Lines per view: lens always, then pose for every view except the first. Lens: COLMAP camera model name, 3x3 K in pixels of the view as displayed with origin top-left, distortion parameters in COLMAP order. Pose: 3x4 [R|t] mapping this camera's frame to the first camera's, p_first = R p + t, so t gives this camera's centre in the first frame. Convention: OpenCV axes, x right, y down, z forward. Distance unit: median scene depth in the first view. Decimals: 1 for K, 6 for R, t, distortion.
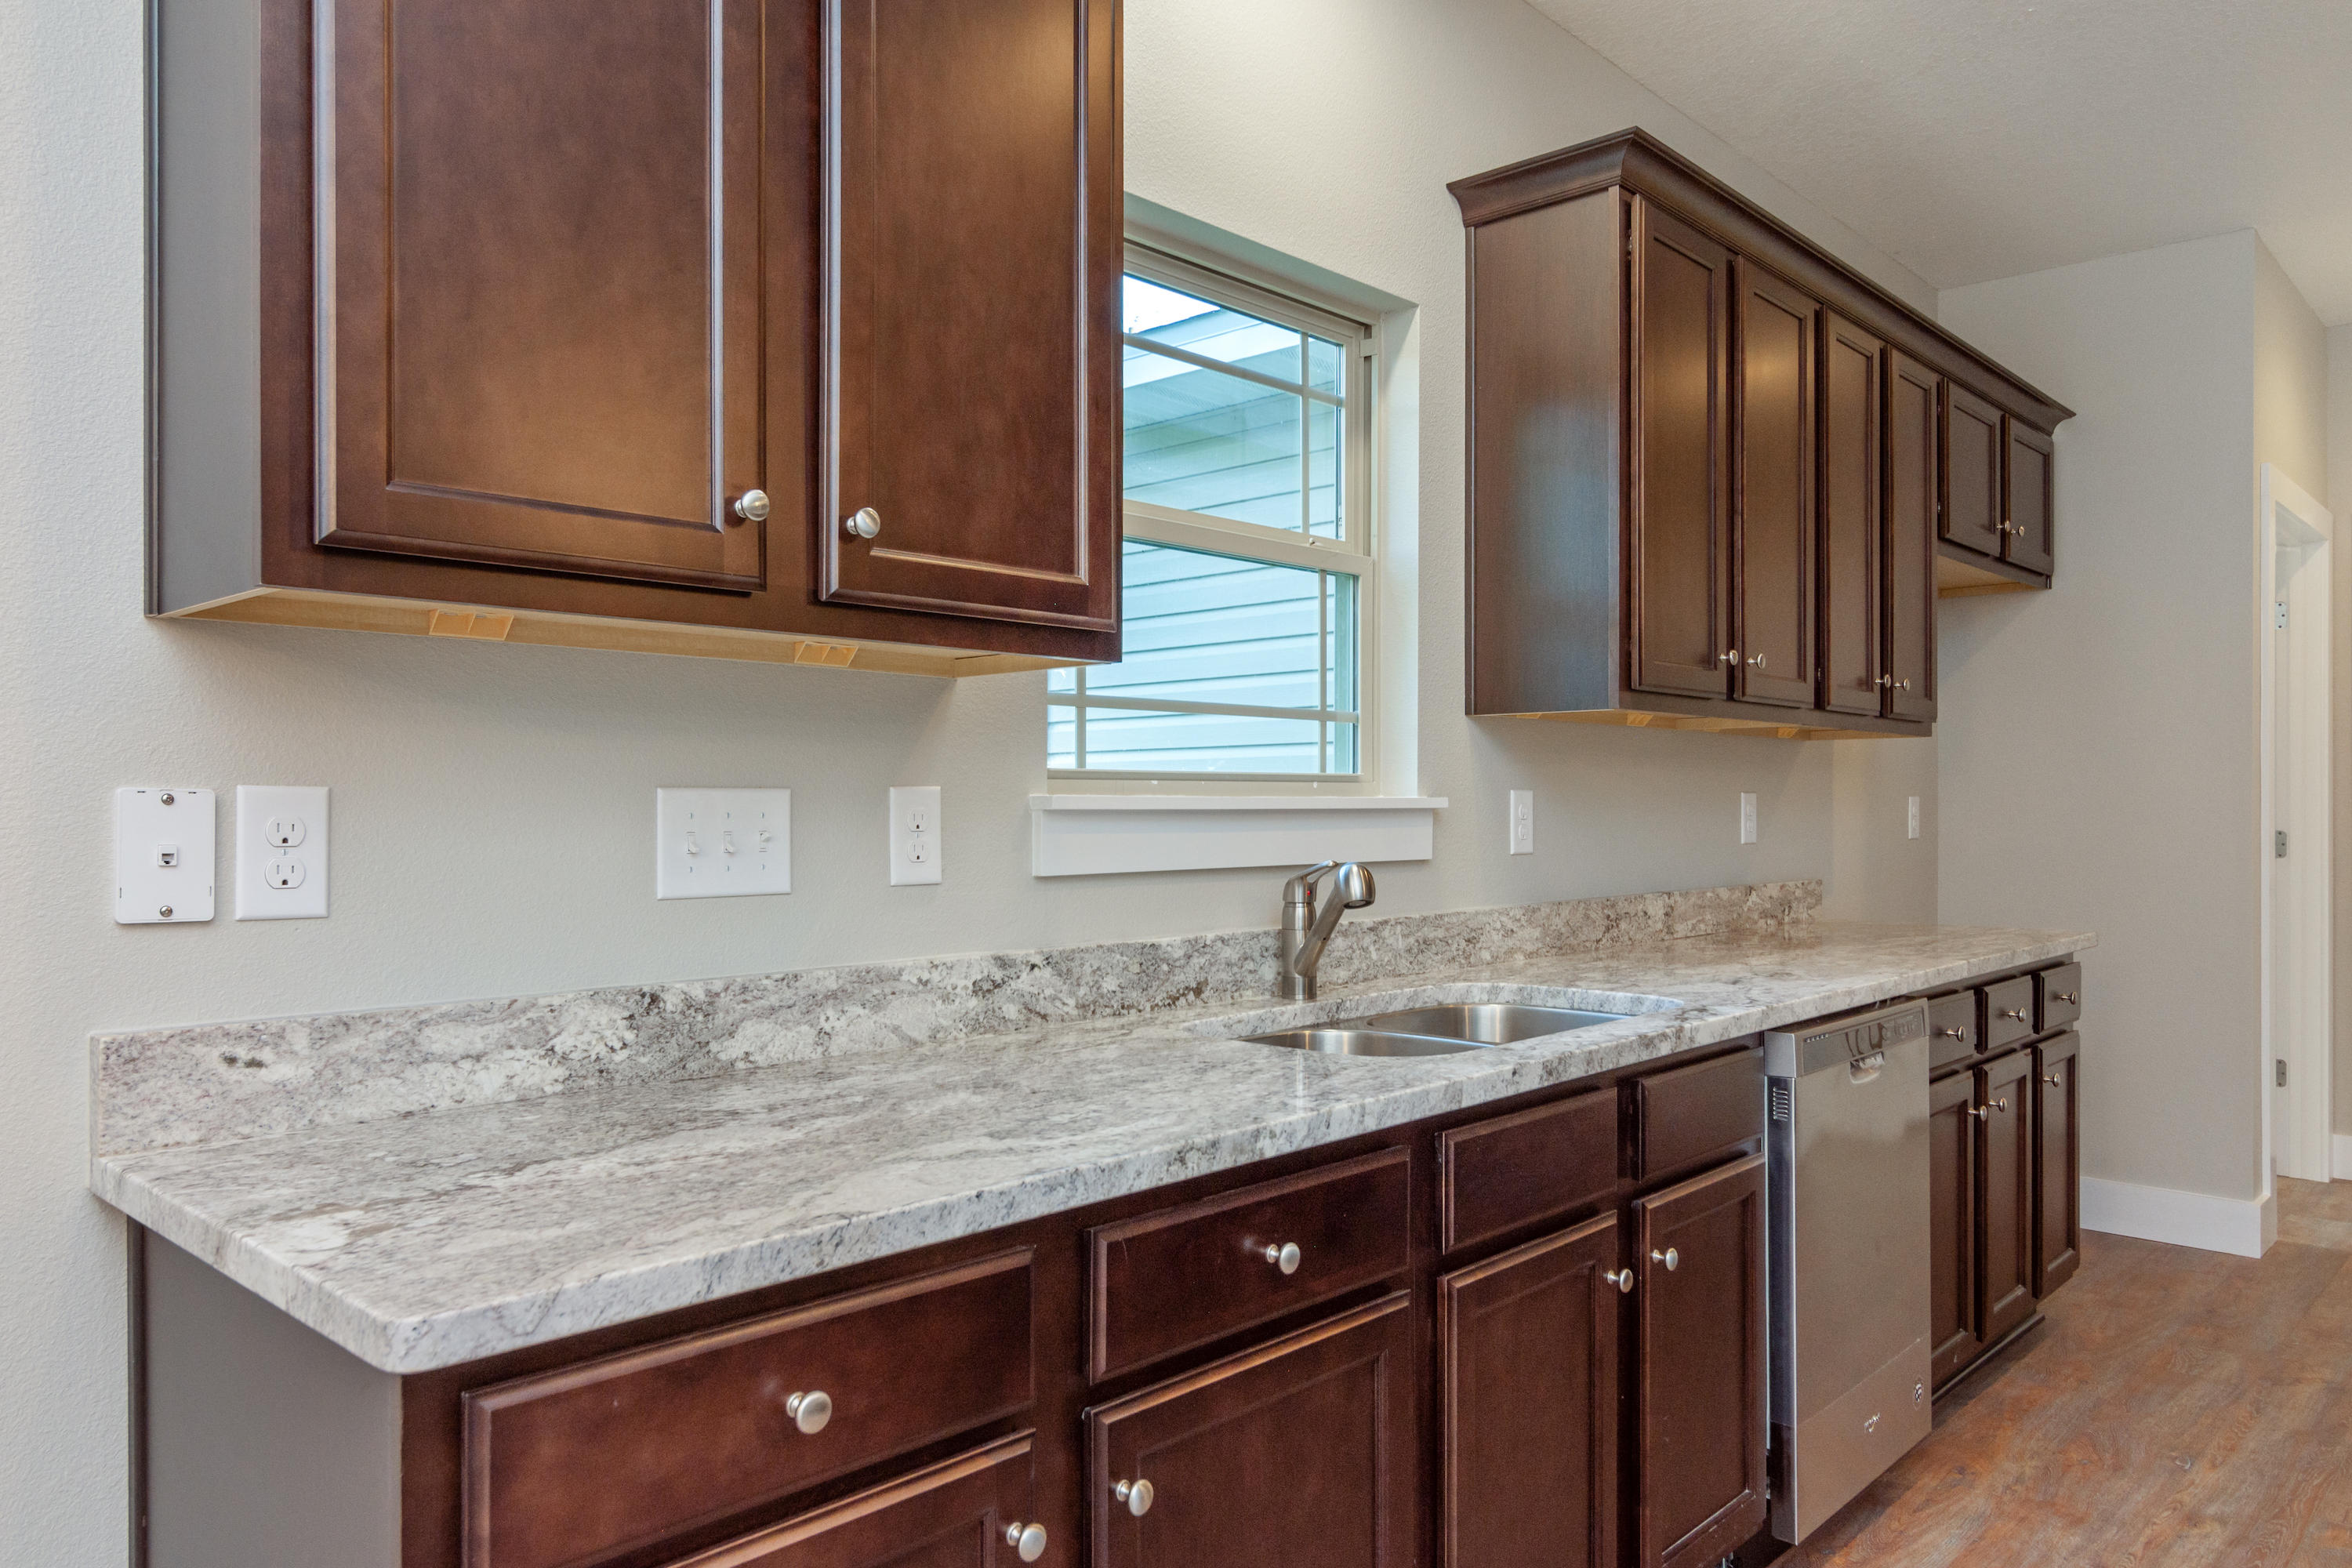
lens RADIAL K [[1531.5, 0, 1233.8], [0, 1531.5, 807.3], [0, 0, 1]] dist [0.009166, 0.001951]
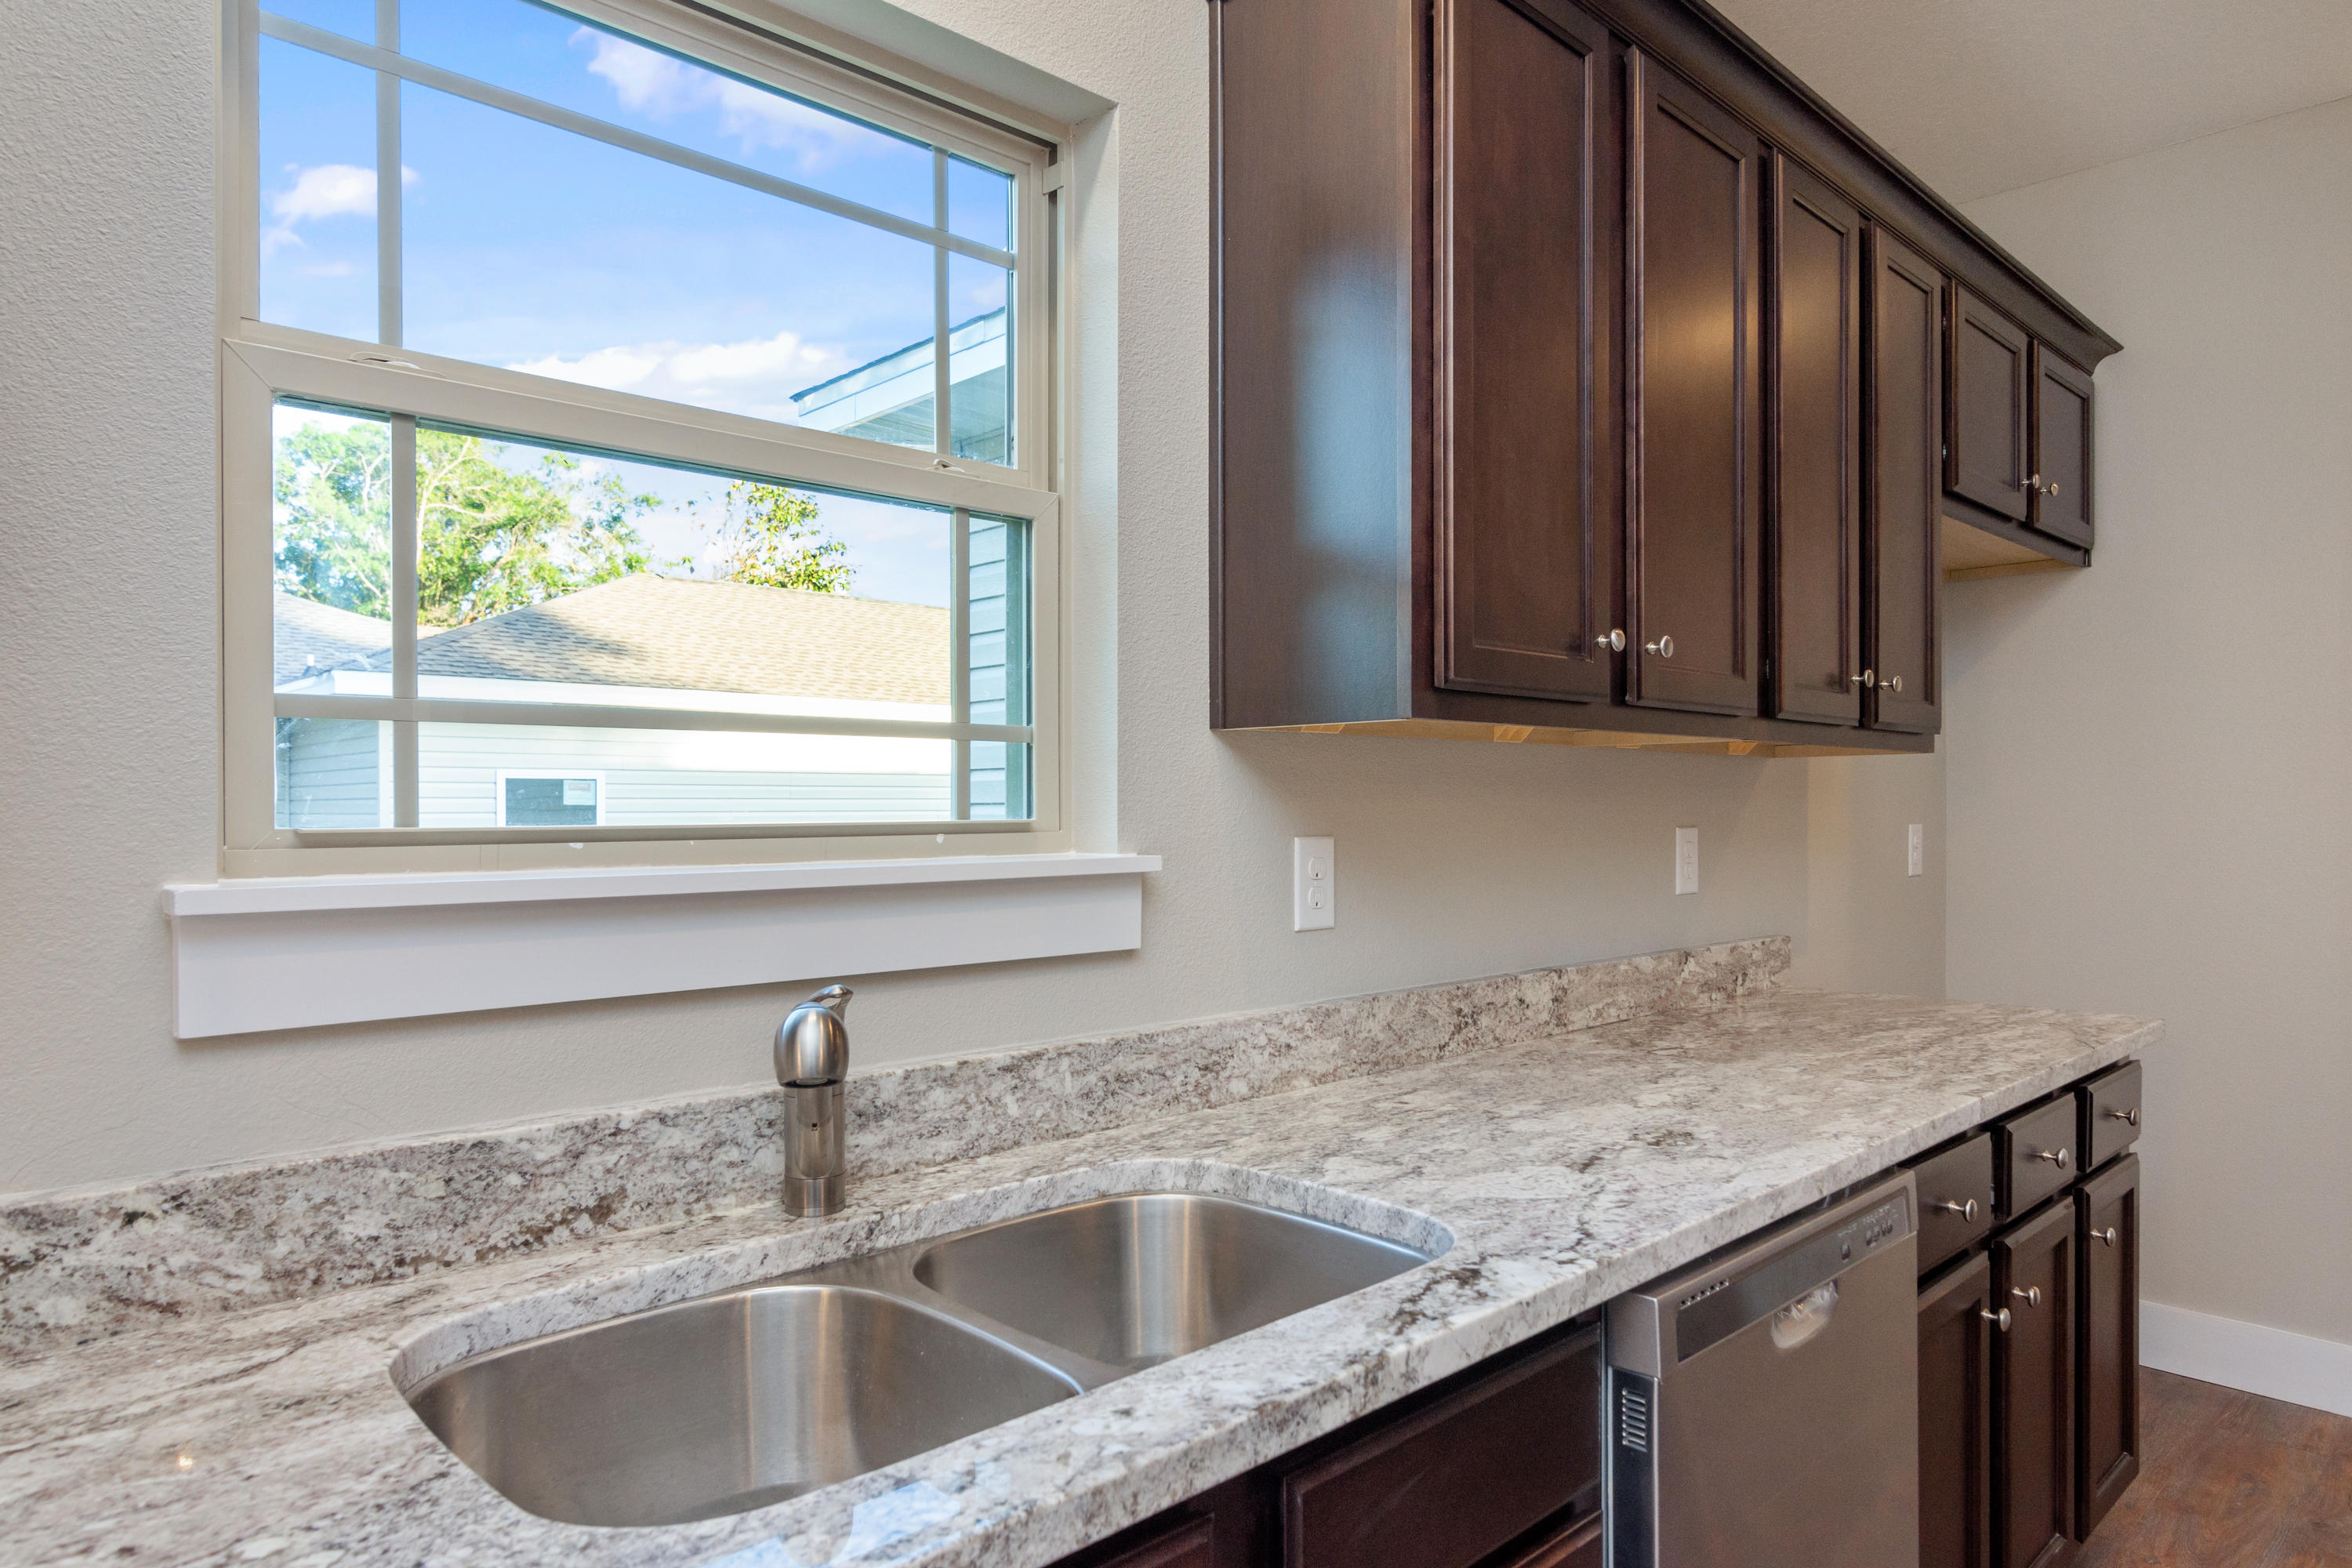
lens RADIAL K [[1359.0, 0, 1221.2], [0, 1359.0, 817.5], [0, 0, 1]] dist [0.004926, 0.000485]
pose [[0.997858, -0.001154, -0.065400, 0.194394], [0.001535, 0.999982, 0.005774, -0.024842], [0.065392, -0.005862, 0.997842, 0.402916]]
